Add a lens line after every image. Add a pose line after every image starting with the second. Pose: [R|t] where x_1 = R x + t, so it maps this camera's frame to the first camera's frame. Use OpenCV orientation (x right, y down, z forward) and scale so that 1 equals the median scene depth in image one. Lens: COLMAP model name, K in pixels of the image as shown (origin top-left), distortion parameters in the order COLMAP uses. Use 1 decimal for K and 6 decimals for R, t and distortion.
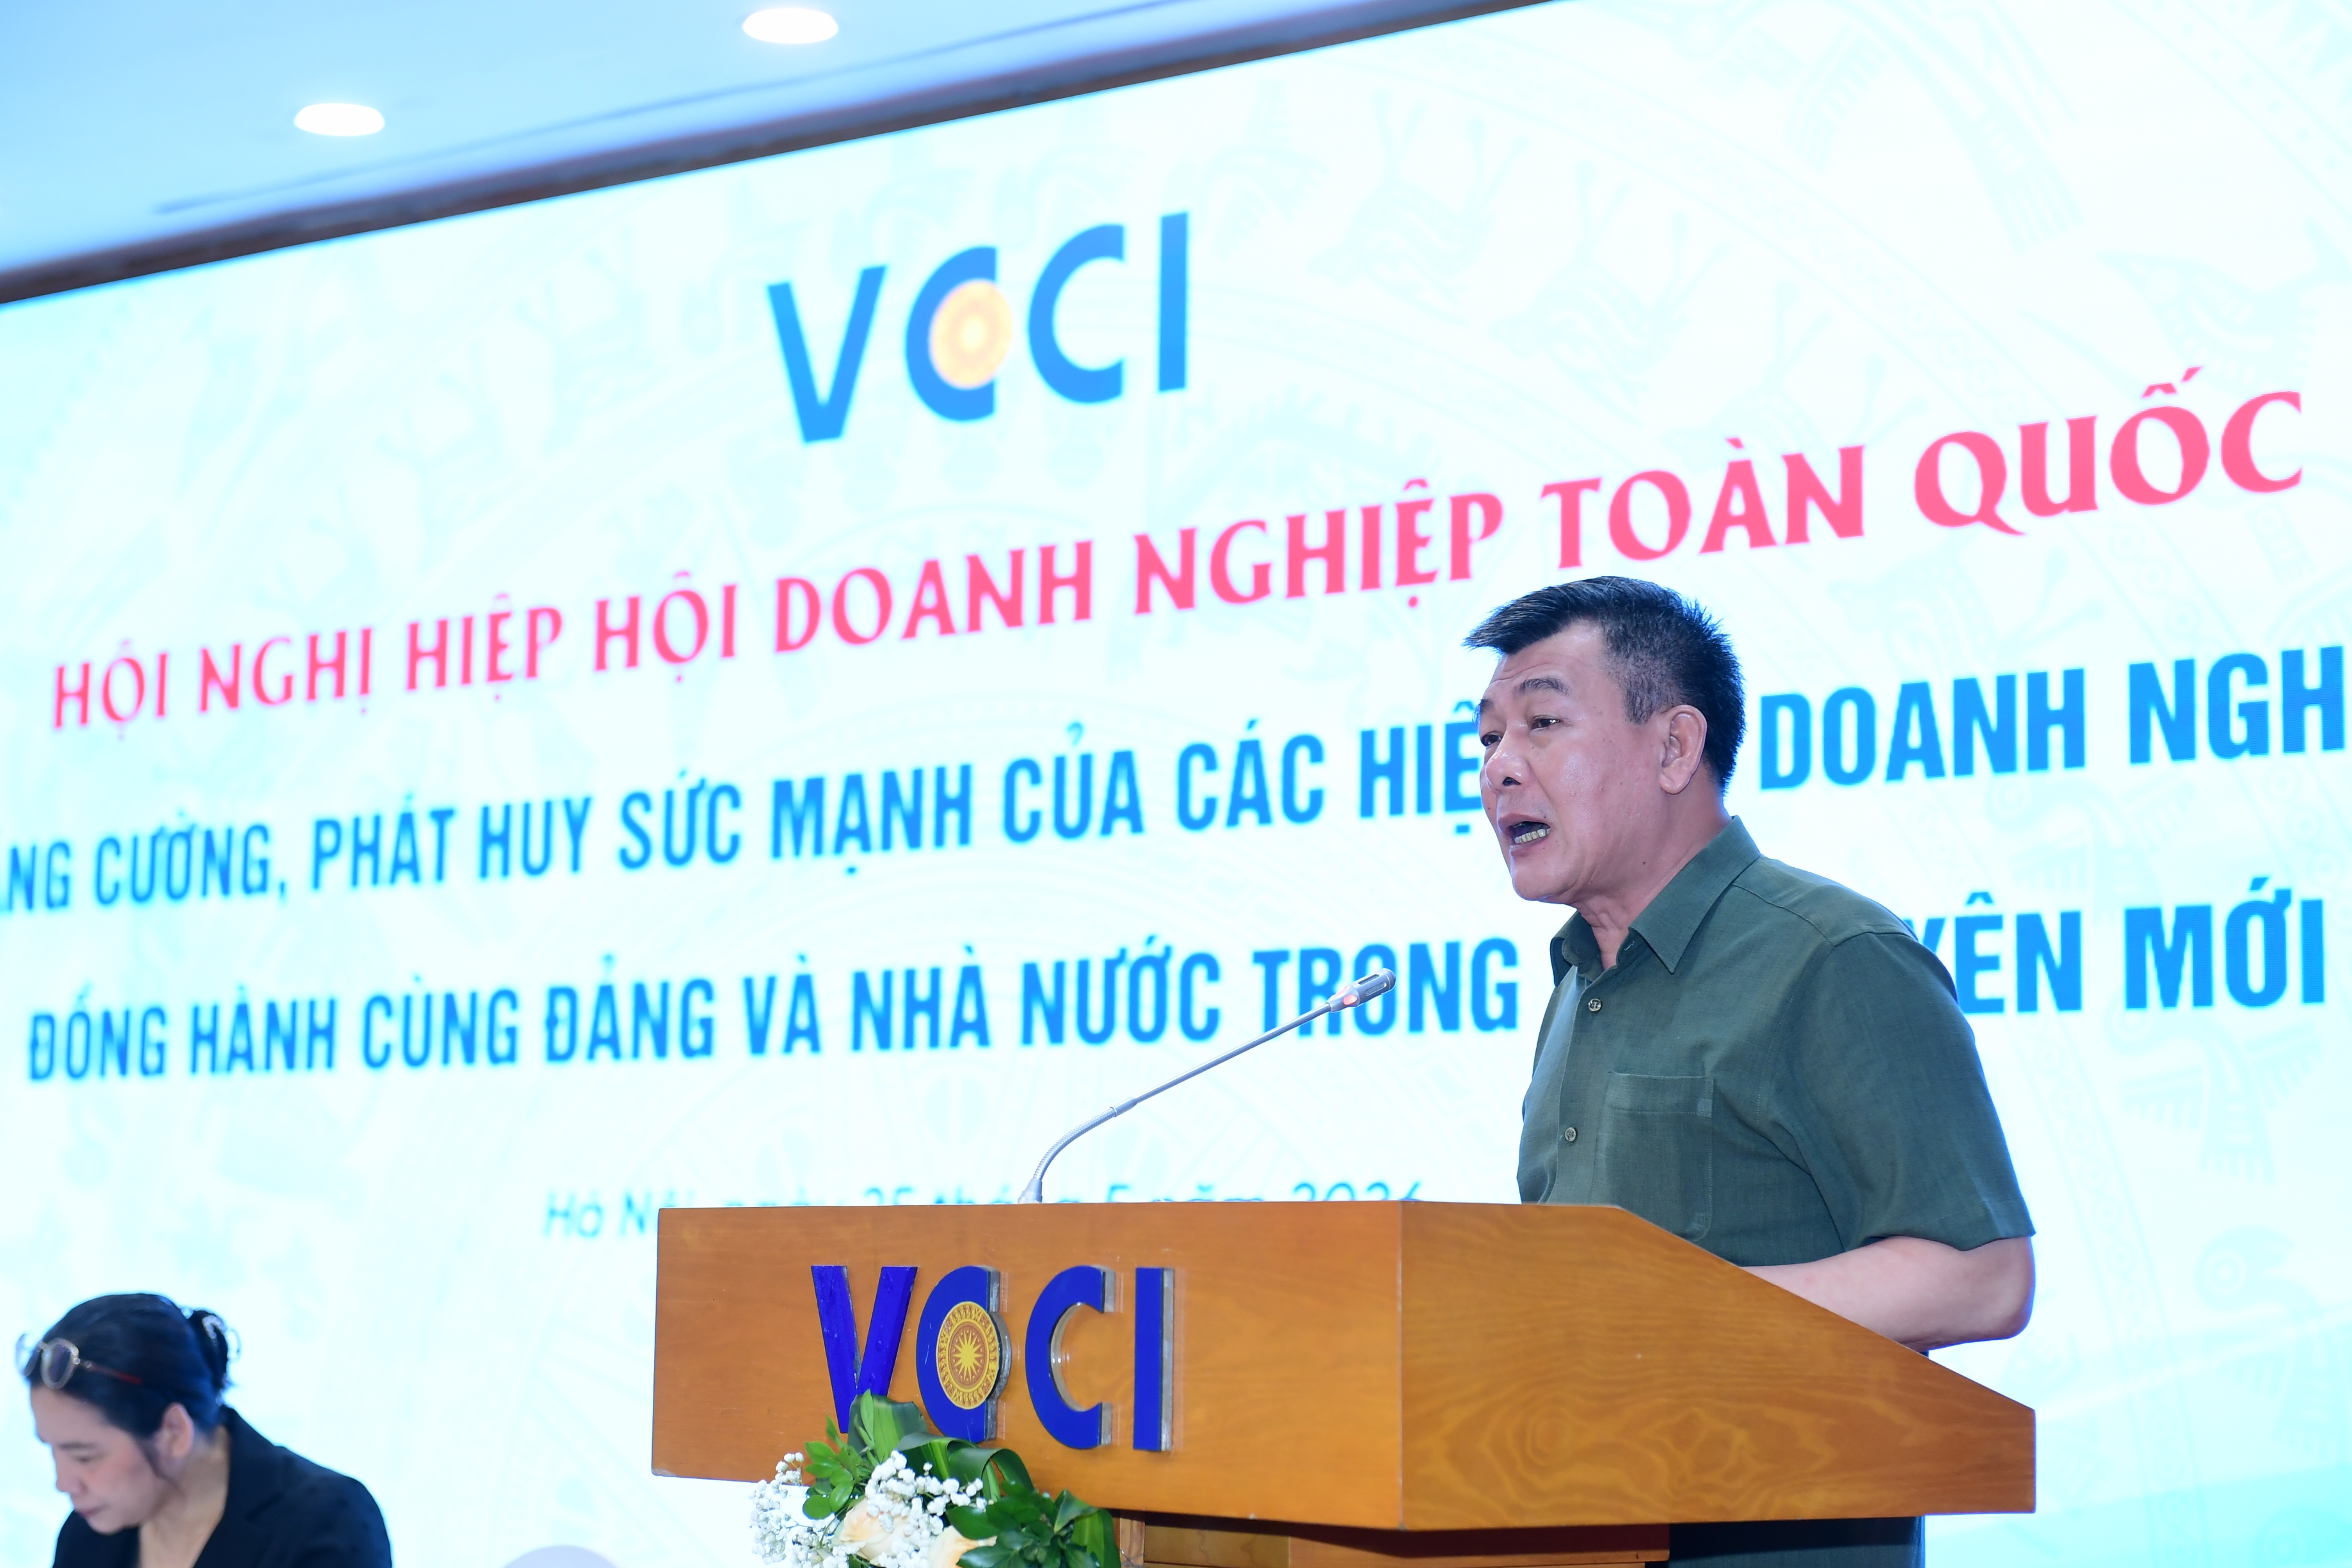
lens RADIAL K [[4407.7, 0, 1176.0], [0, 4407.7, 784.0], [0, 0, 1]] dist [0.137705, -0.520394]
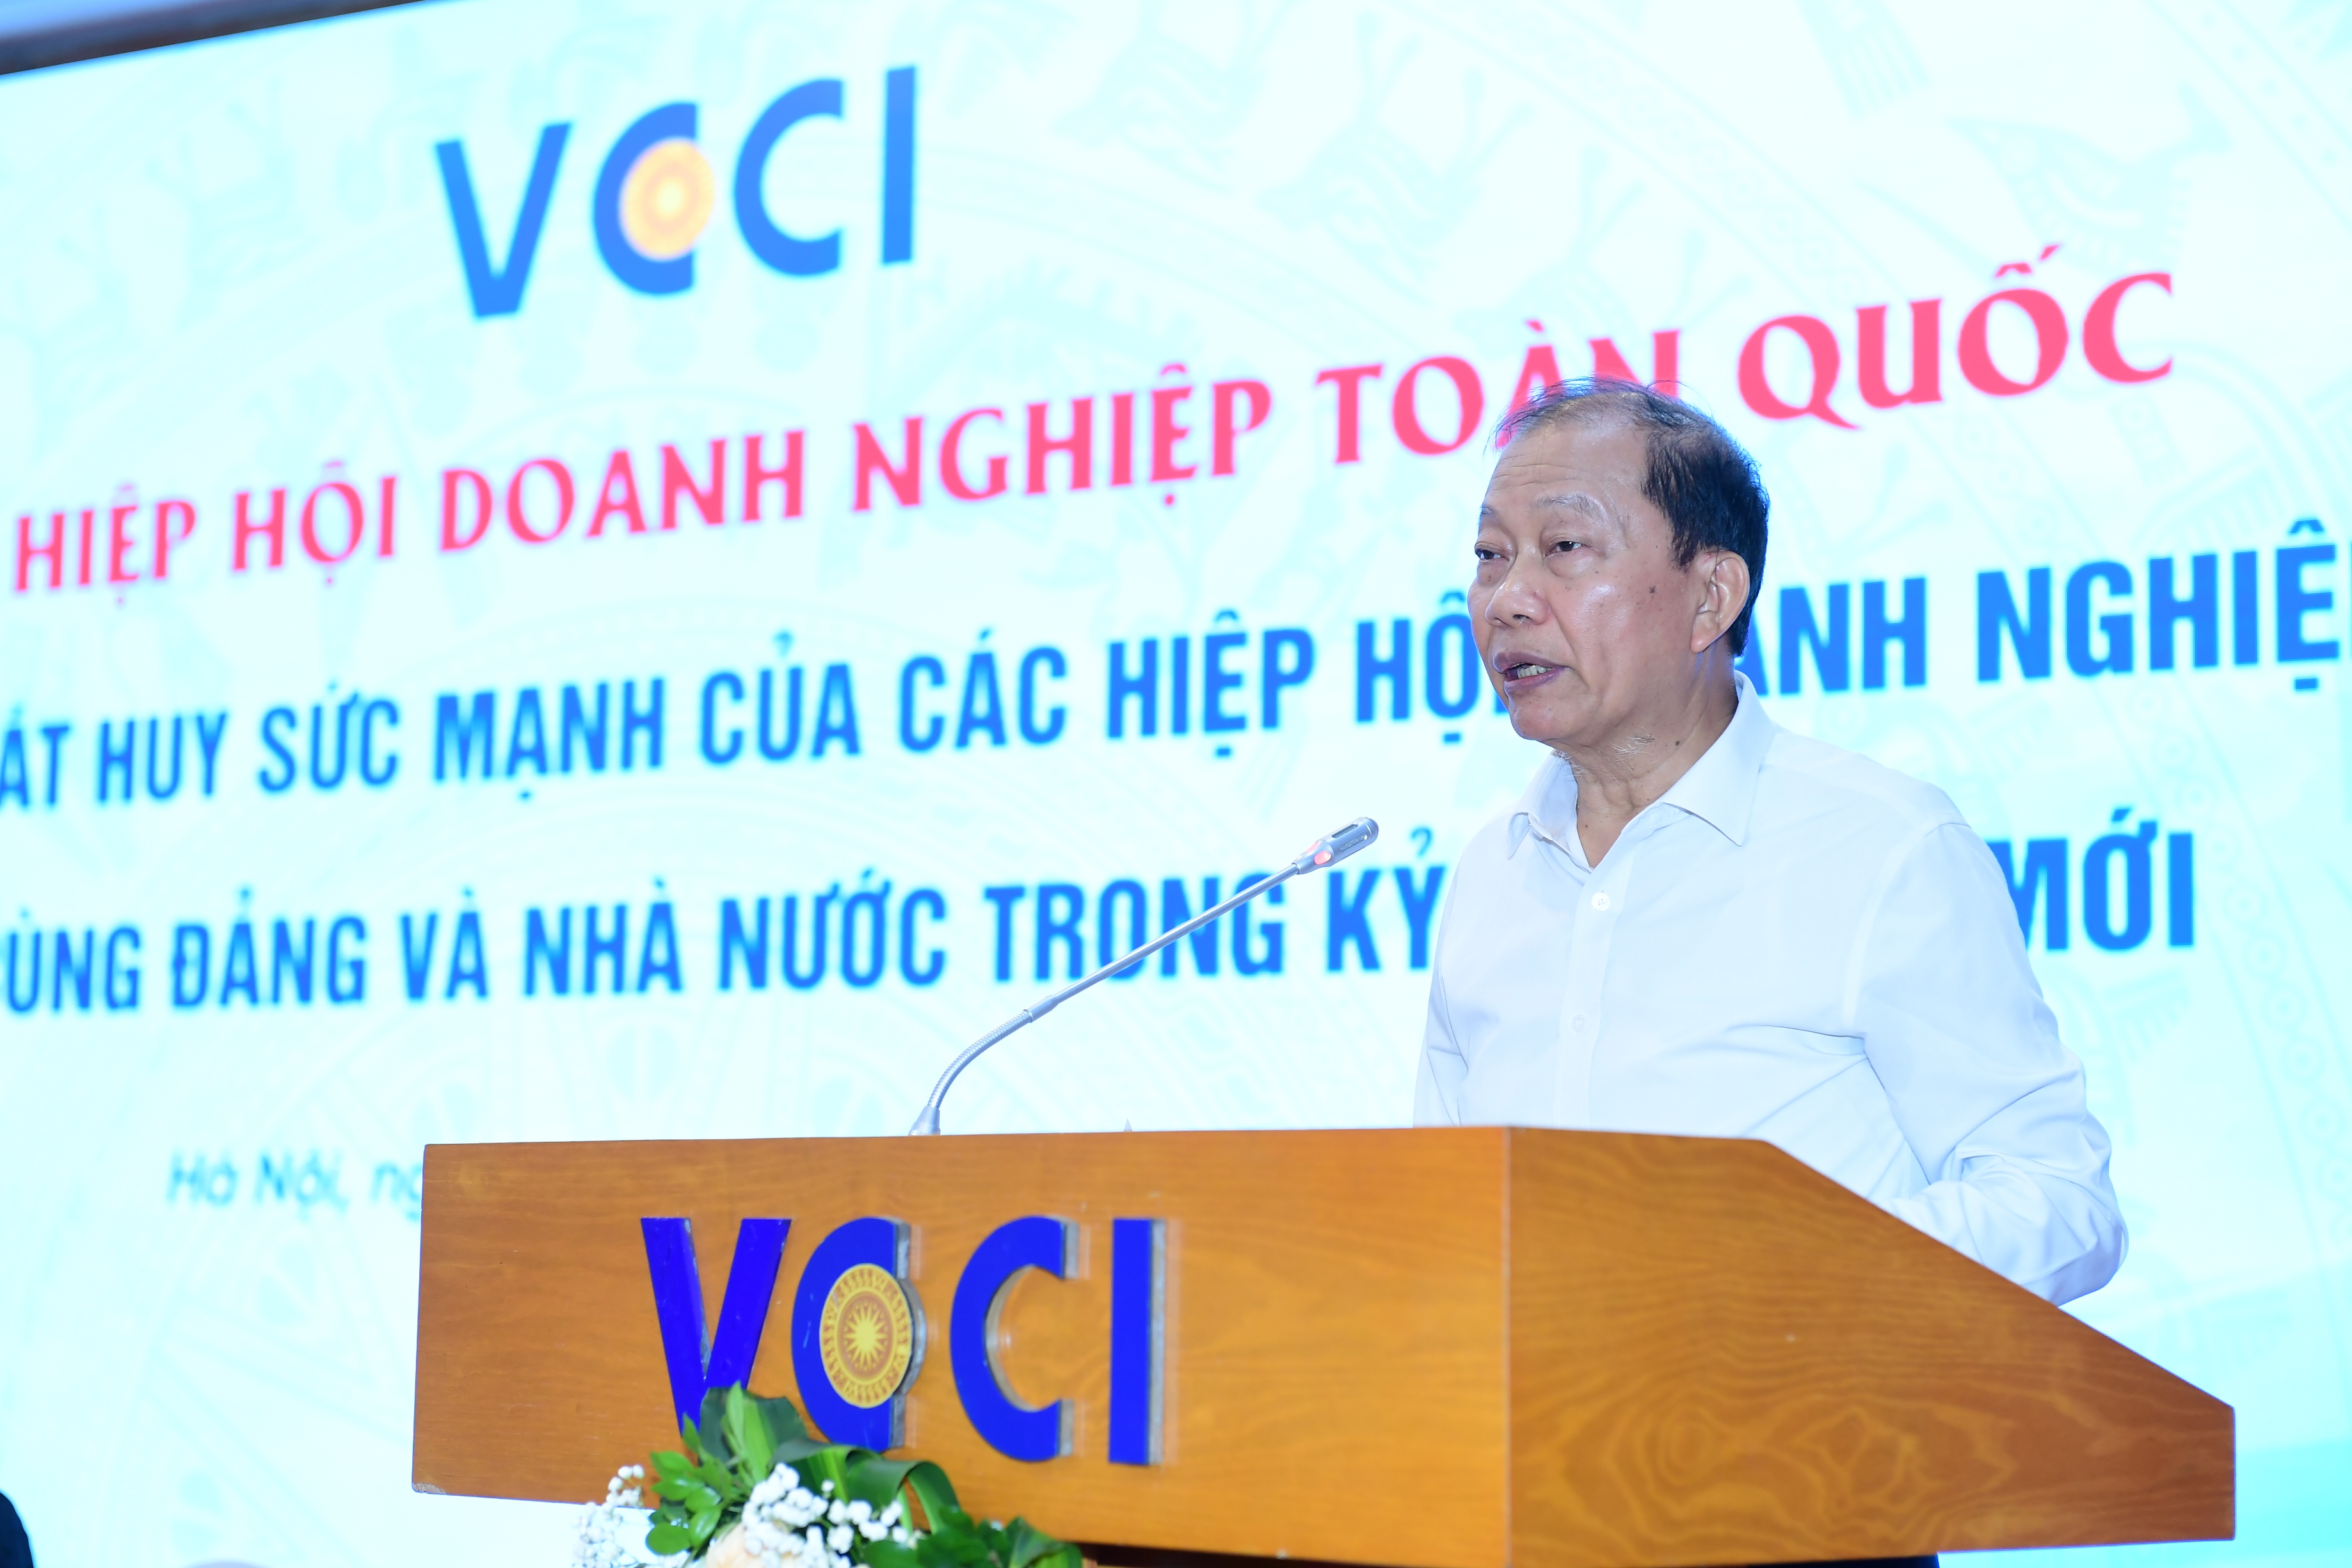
lens RADIAL K [[4407.7, 0, 1176.0], [0, 4407.7, 784.0], [0, 0, 1]] dist [0.137705, -0.520394]
pose [[0.995668, 0.012704, 0.092108, -0.026112], [-0.013118, 0.999906, 0.003892, 0.012719], [-0.092050, -0.005083, 0.995741, 0.098753]]
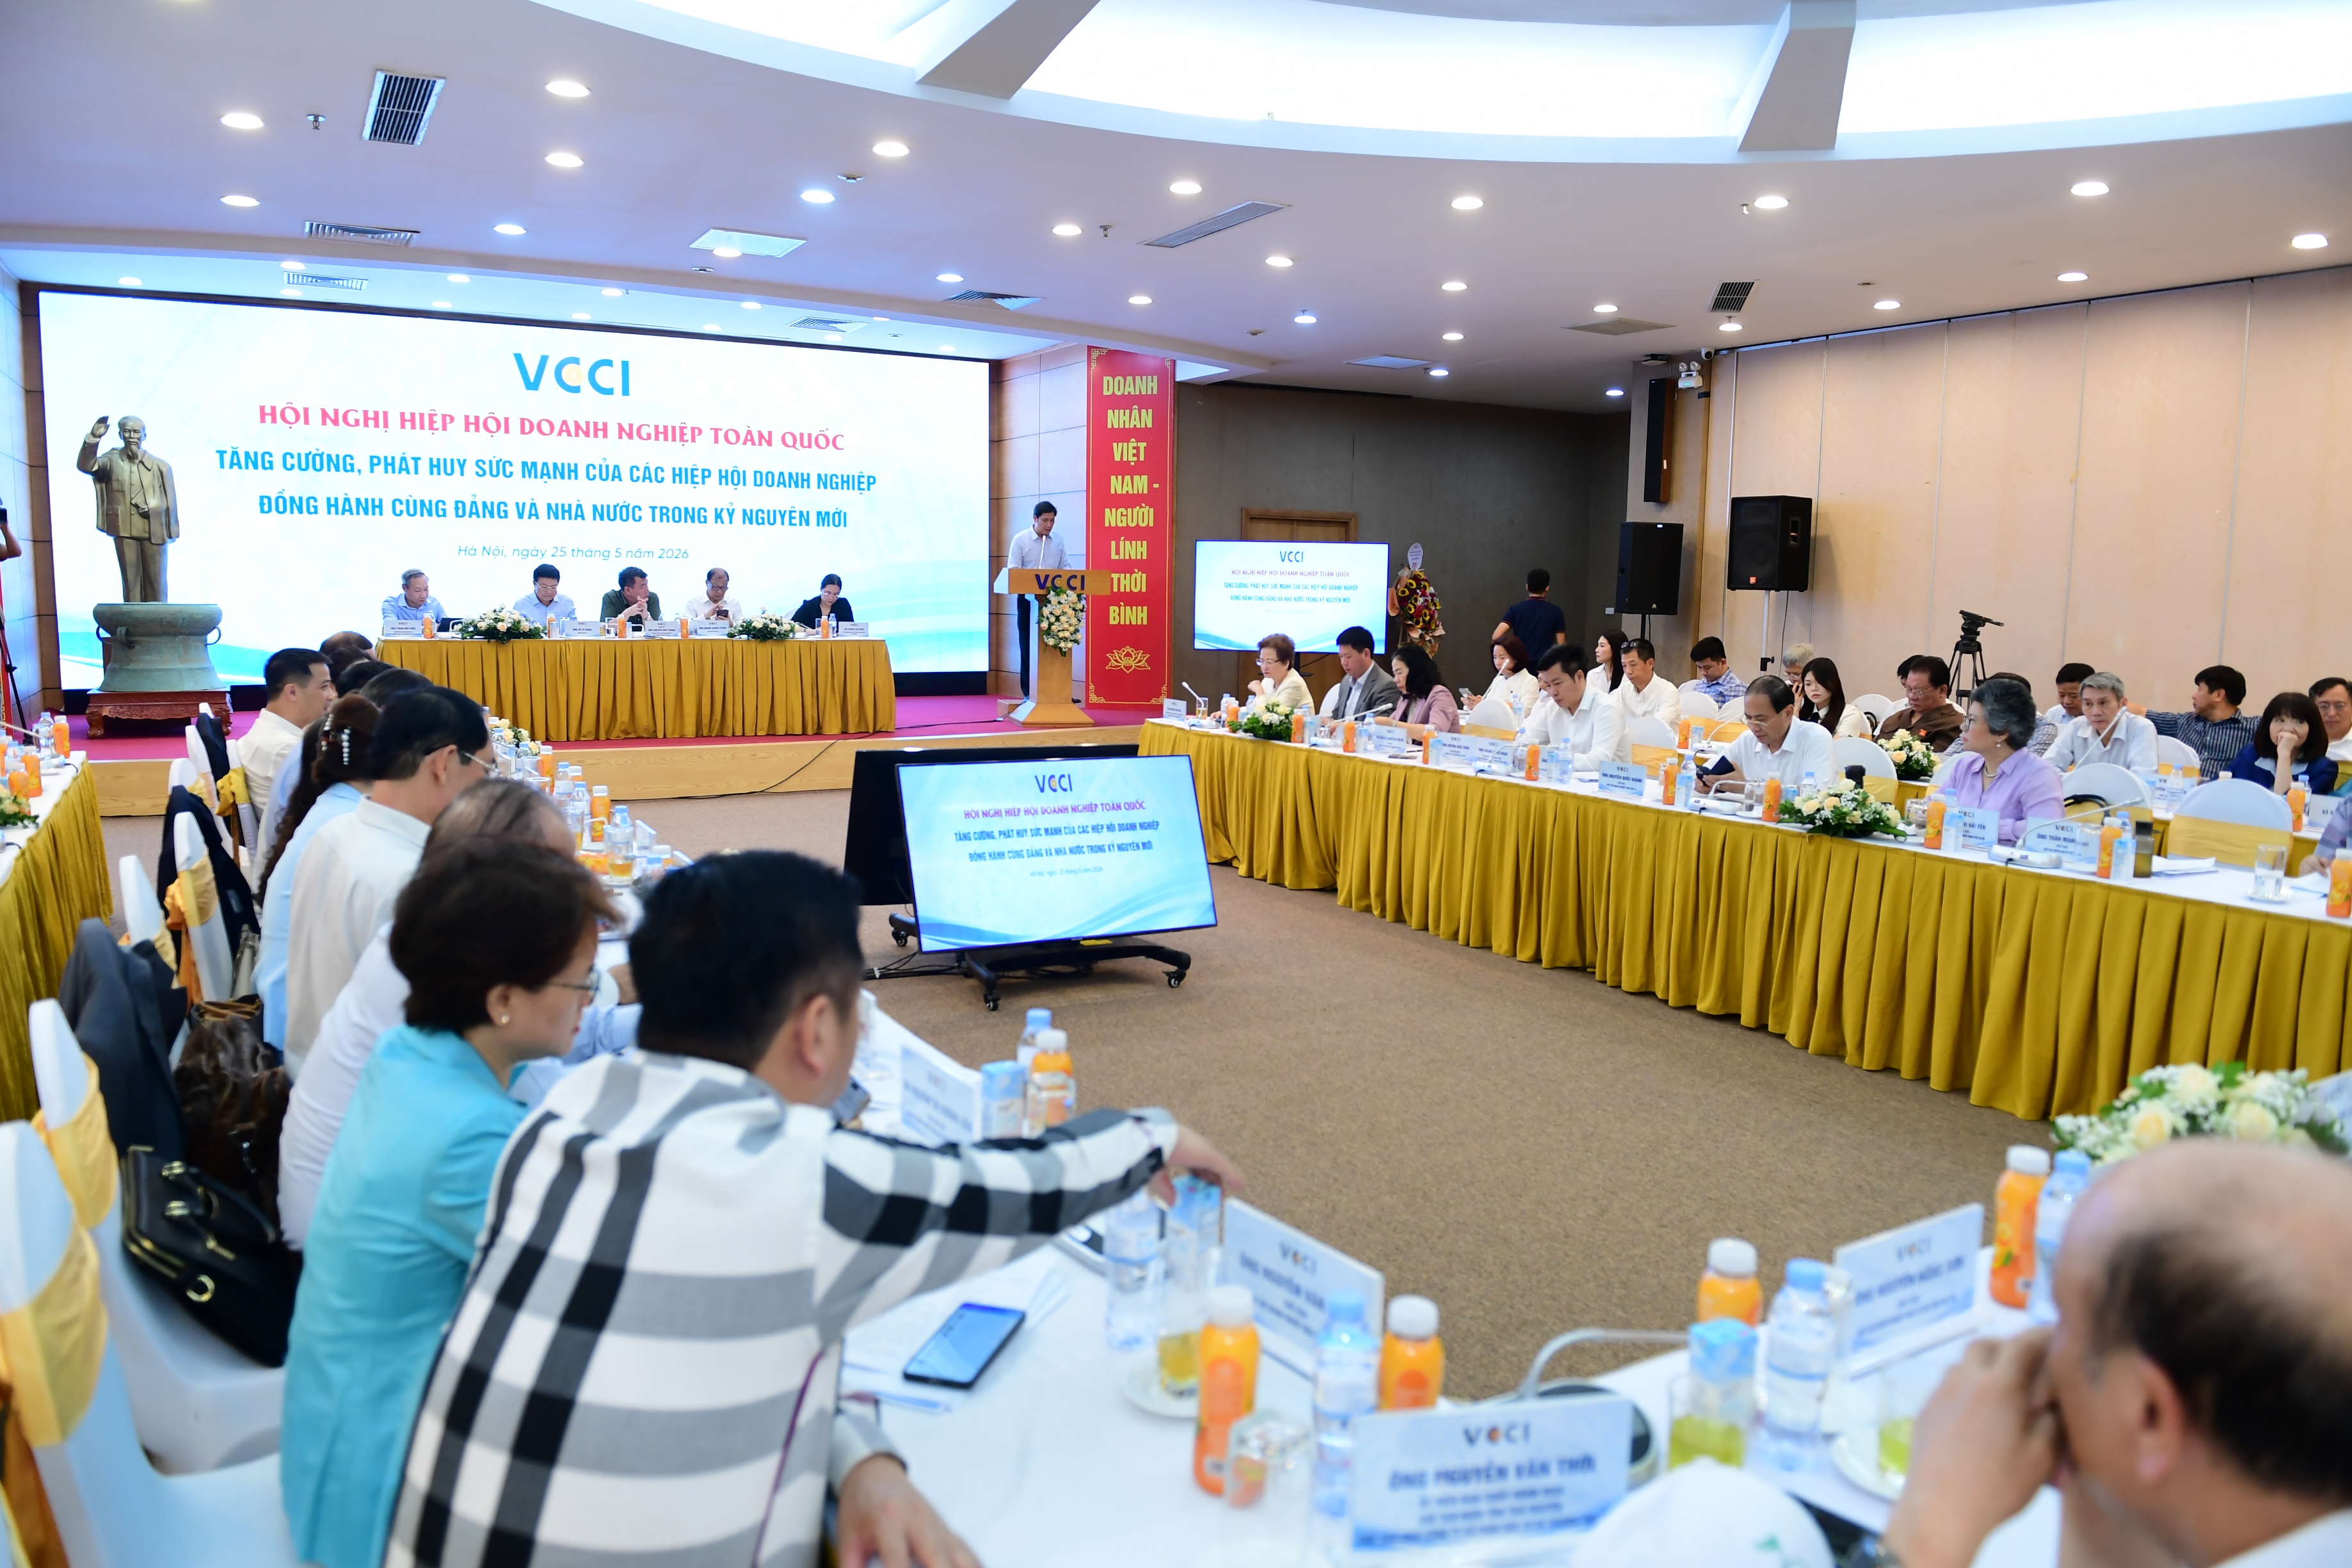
lens RADIAL K [[1604.5, 0, 1182.5], [0, 1604.5, 791.9], [0, 0, 1]] dist [-0.052676, -0.003921]
pose [[0.387440, -0.129102, 0.912811, -1.540478], [-0.122157, 0.974225, 0.189638, -0.070250], [-0.913766, -0.184979, 0.361683, -0.374622]]
